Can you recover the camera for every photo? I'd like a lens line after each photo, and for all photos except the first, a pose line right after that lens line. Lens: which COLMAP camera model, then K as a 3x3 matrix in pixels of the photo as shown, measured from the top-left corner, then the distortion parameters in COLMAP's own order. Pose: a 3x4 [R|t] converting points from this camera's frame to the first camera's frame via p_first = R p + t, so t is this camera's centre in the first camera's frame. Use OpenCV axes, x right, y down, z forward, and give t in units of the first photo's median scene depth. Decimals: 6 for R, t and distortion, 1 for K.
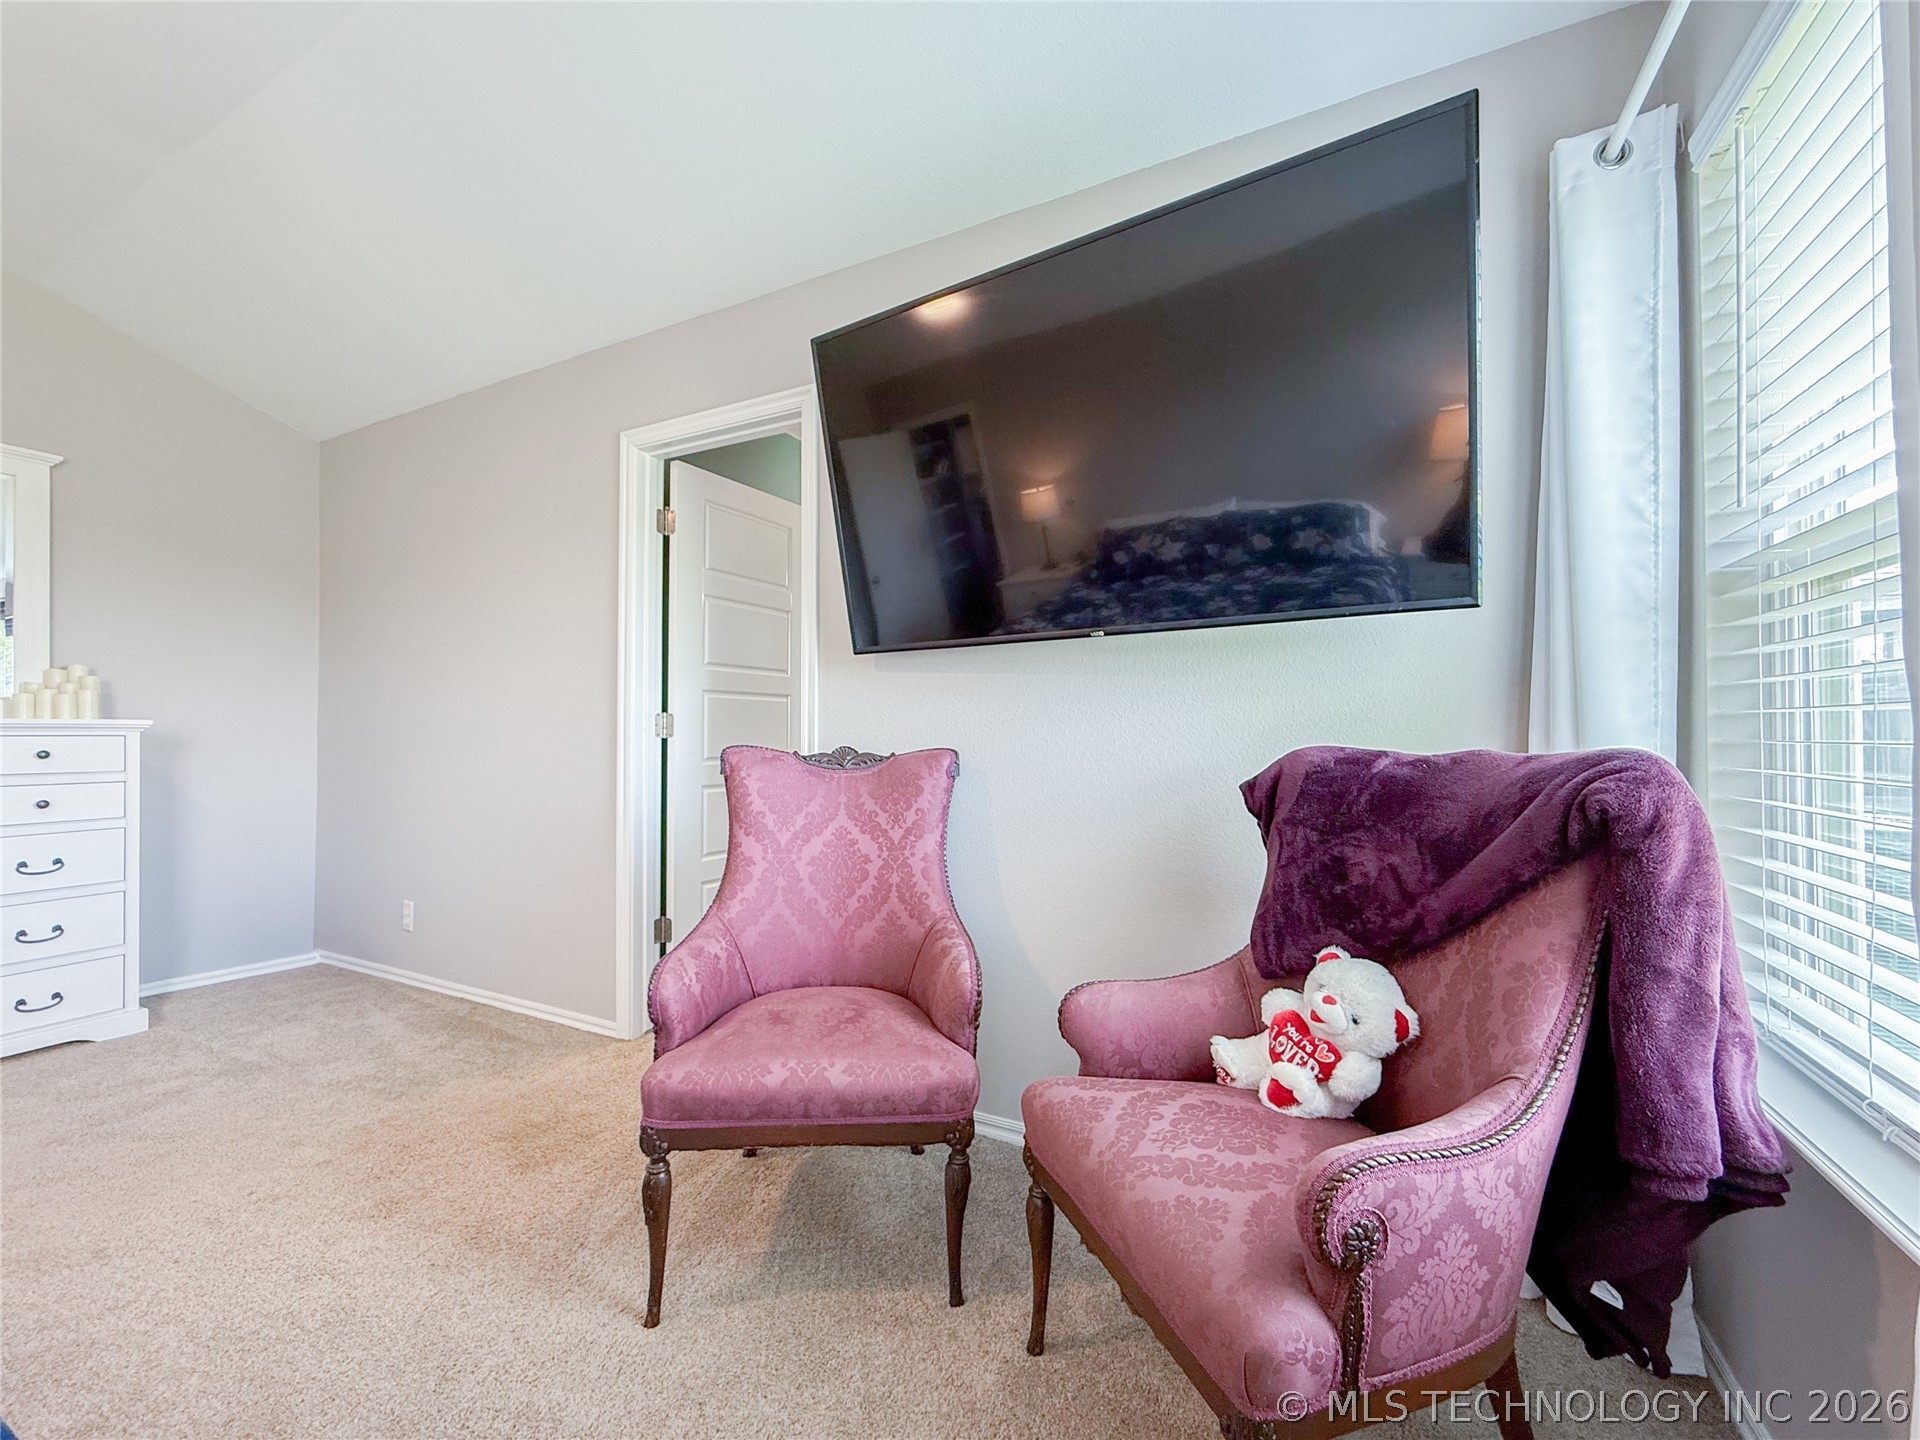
lens RADIAL K [[785.8, 0, 945.0], [0, 785.8, 722.6], [0, 0, 1]] dist [-0.002302, -0.000128]
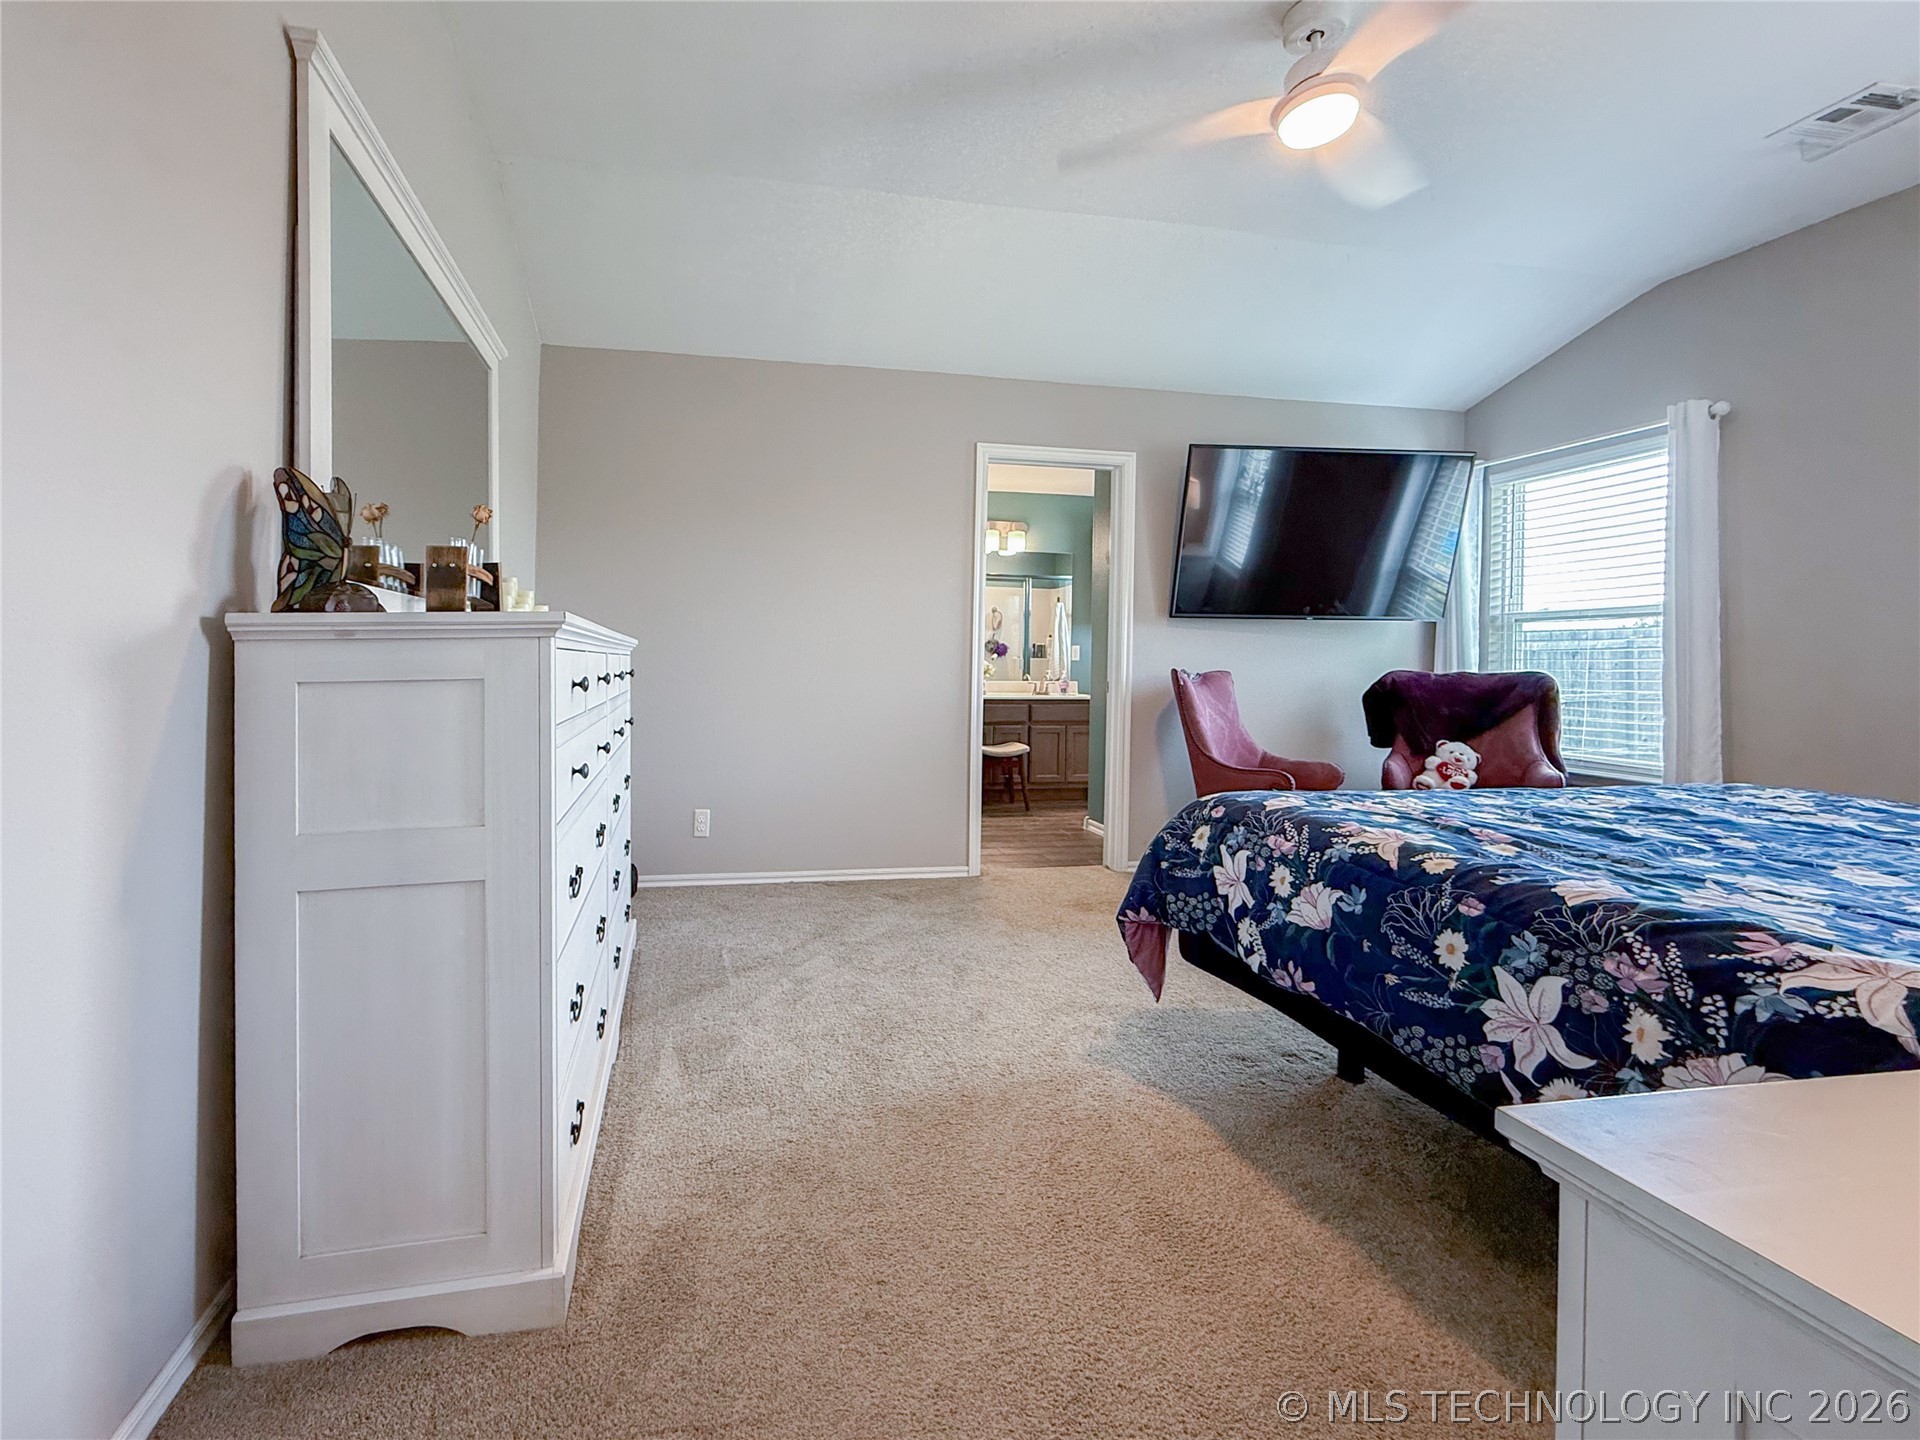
lens RADIAL K [[786.1, 0, 840.8], [0, 786.1, 660.6], [0, 0, 1]] dist [0.000390, 0.000128]
pose [[0.799270, 0.004220, 0.600958, -2.461197], [-0.010251, 0.999926, 0.006612, 0.006965], [-0.600885, -0.011445, 0.799253, 0.035633]]
